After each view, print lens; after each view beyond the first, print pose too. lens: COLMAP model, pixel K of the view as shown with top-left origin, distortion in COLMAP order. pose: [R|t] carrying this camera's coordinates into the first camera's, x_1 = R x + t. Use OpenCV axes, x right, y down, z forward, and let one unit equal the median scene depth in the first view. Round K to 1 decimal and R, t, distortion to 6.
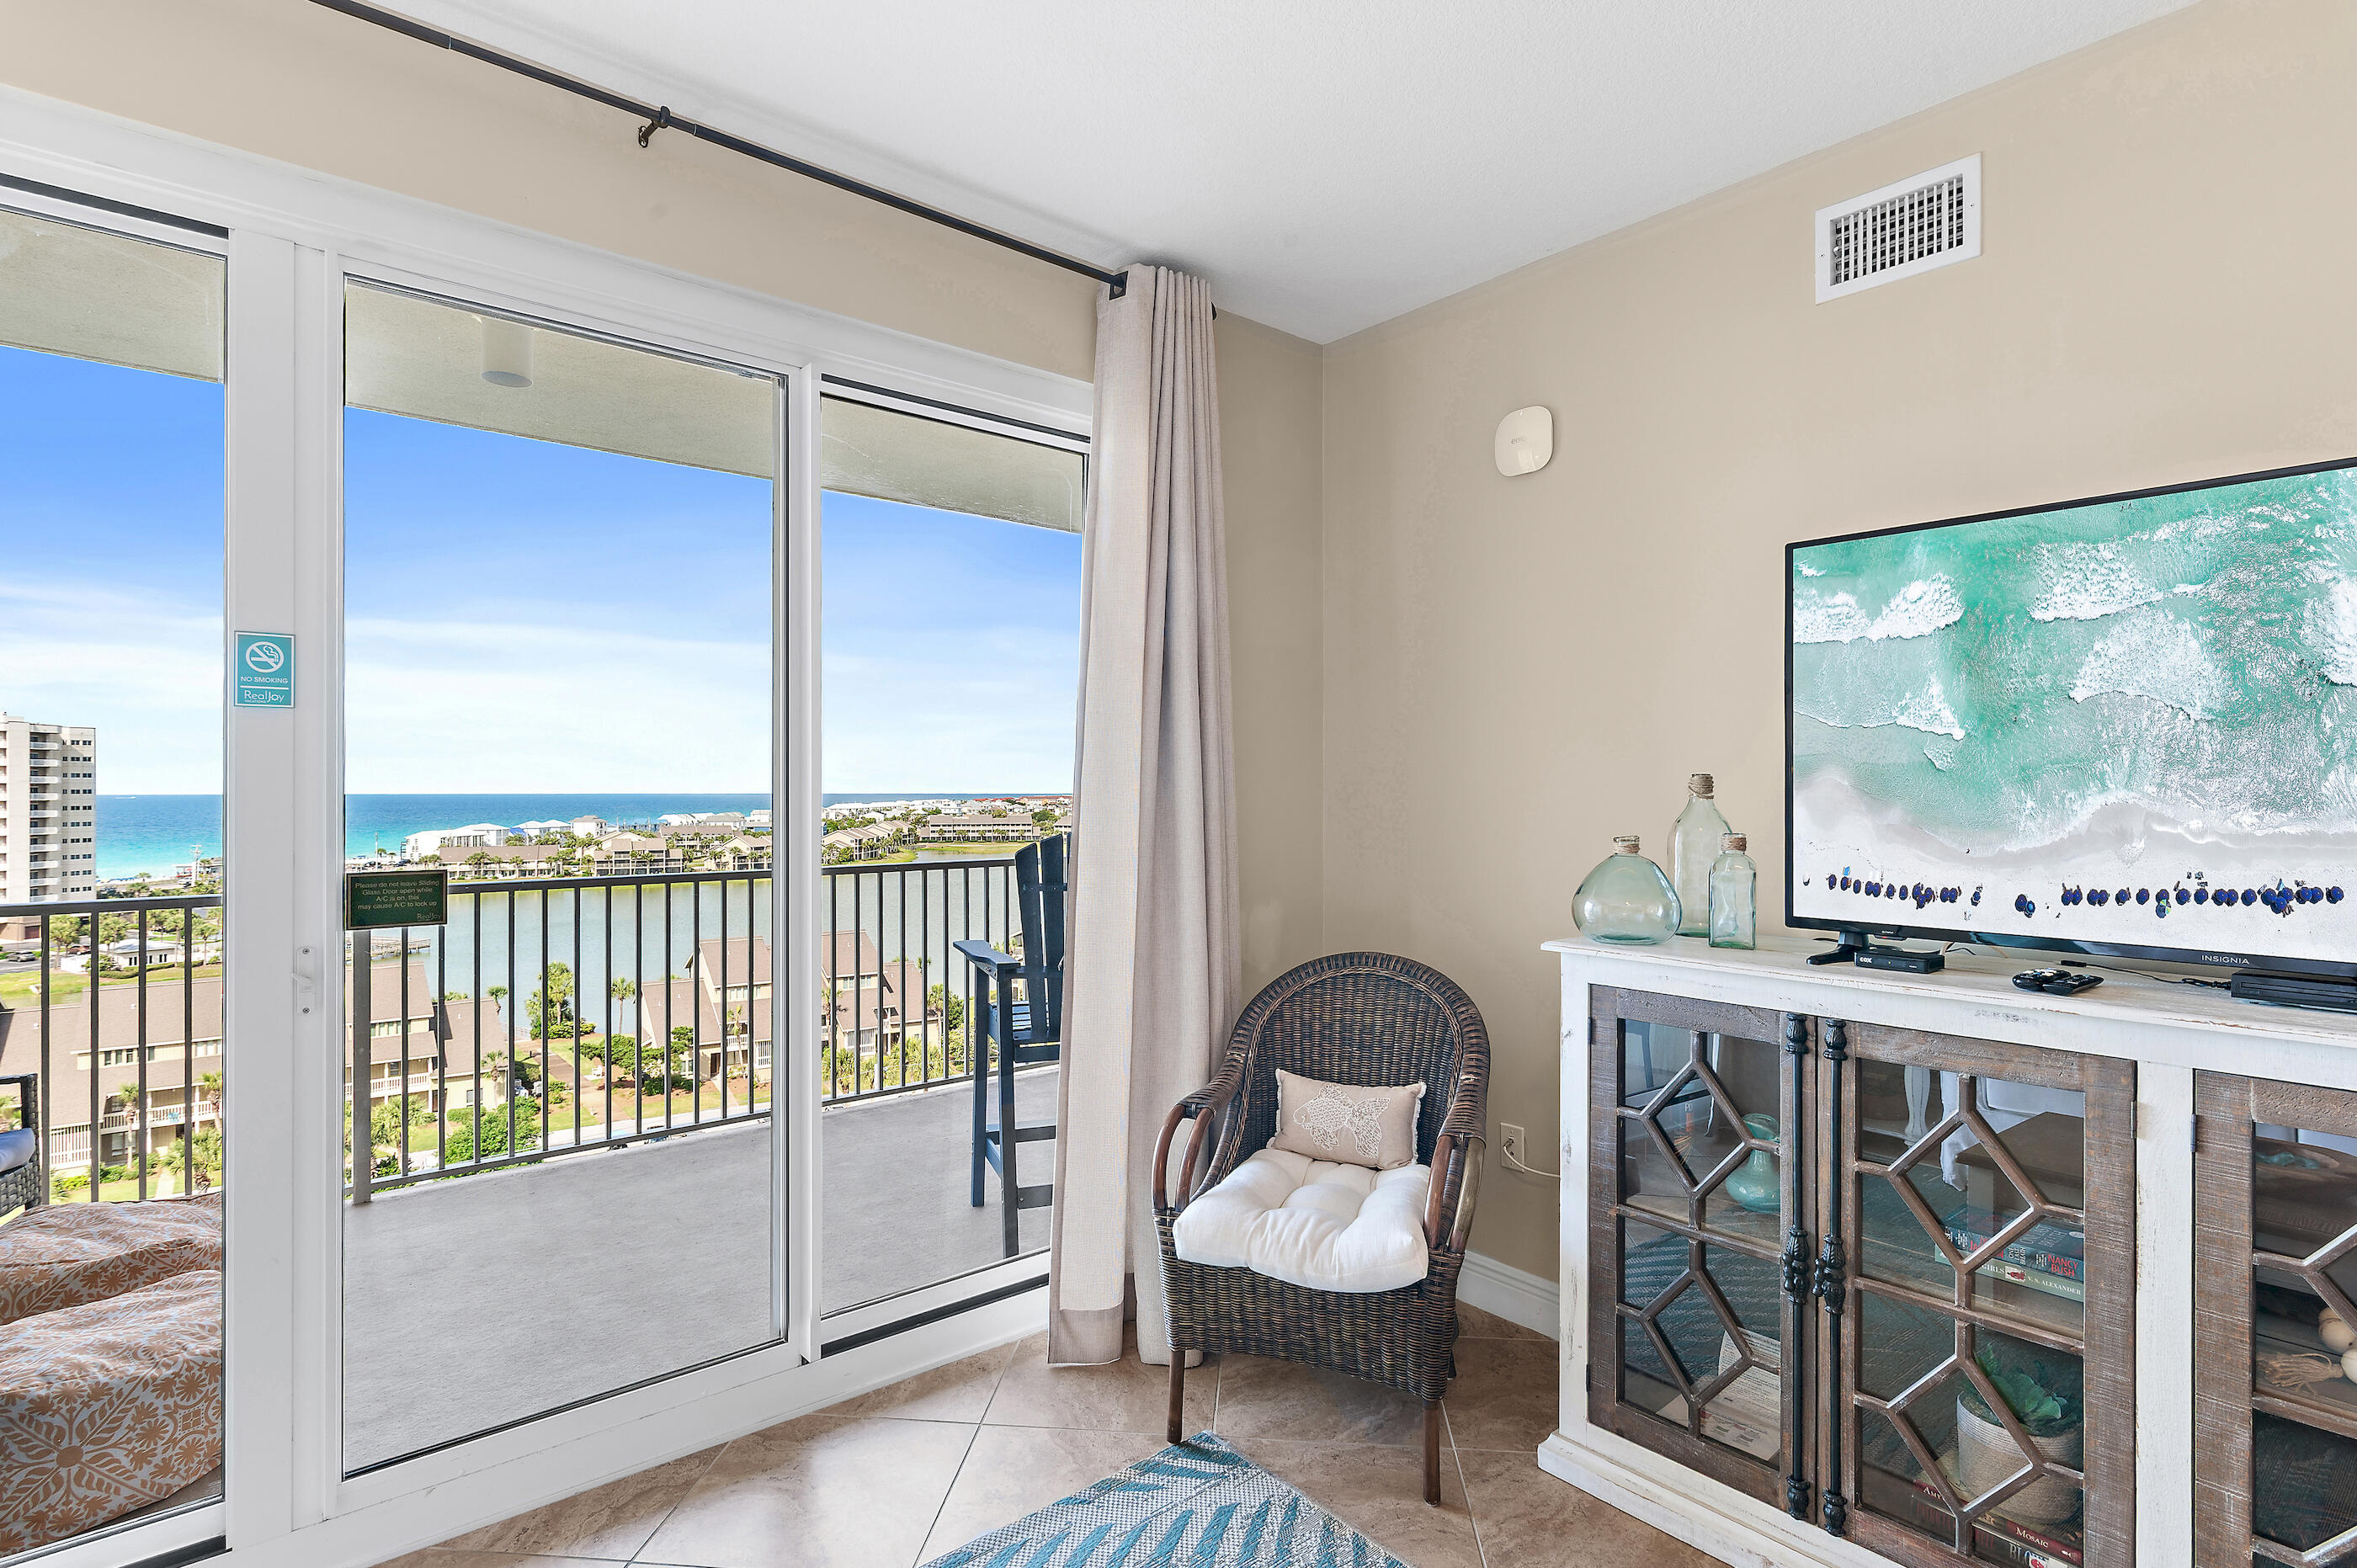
lens RADIAL K [[1167.0, 0, 1202.3], [0, 1167.0, 796.2], [0, 0, 1]] dist [0.003019, -0.002206]
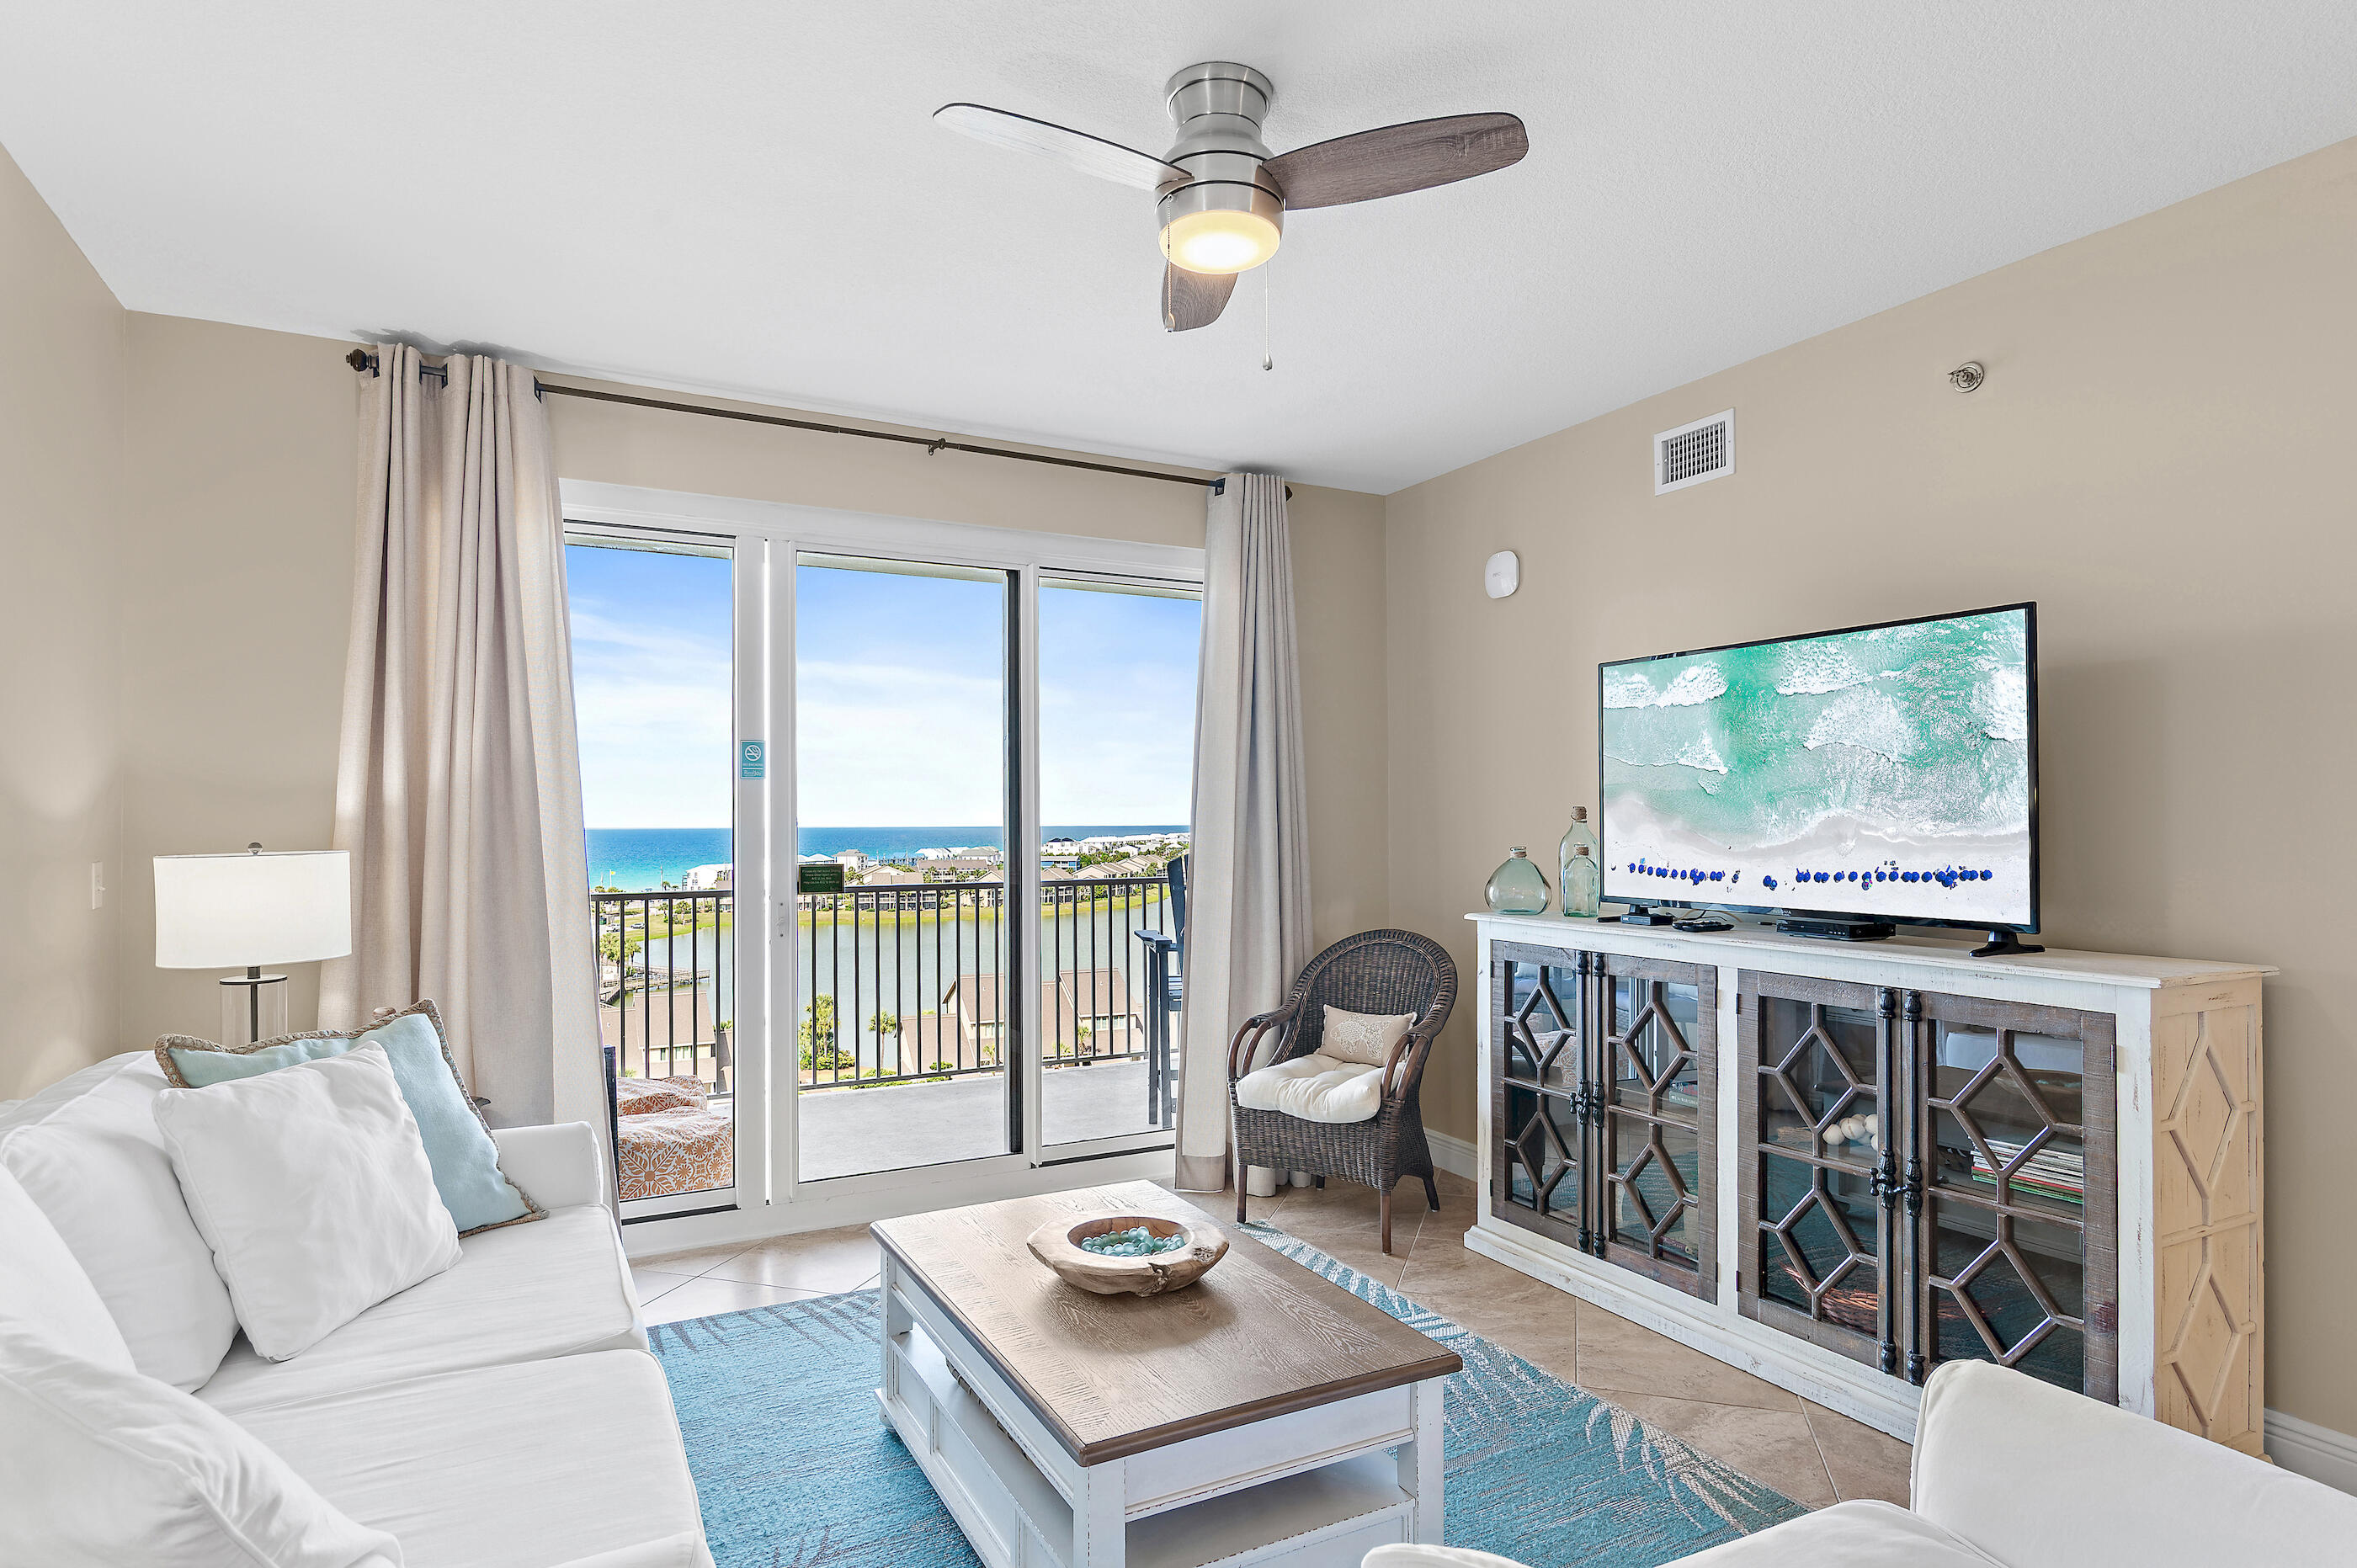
lens RADIAL K [[1280.4, 0, 1201.7], [0, 1280.4, 789.4], [0, 0, 1]] dist [0.015471, -0.000292]
pose [[0.976628, -0.014678, -0.214435, 0.316829], [0.008362, 0.999505, -0.030331, 0.009819], [0.214774, 0.027829, 0.976267, -0.764215]]
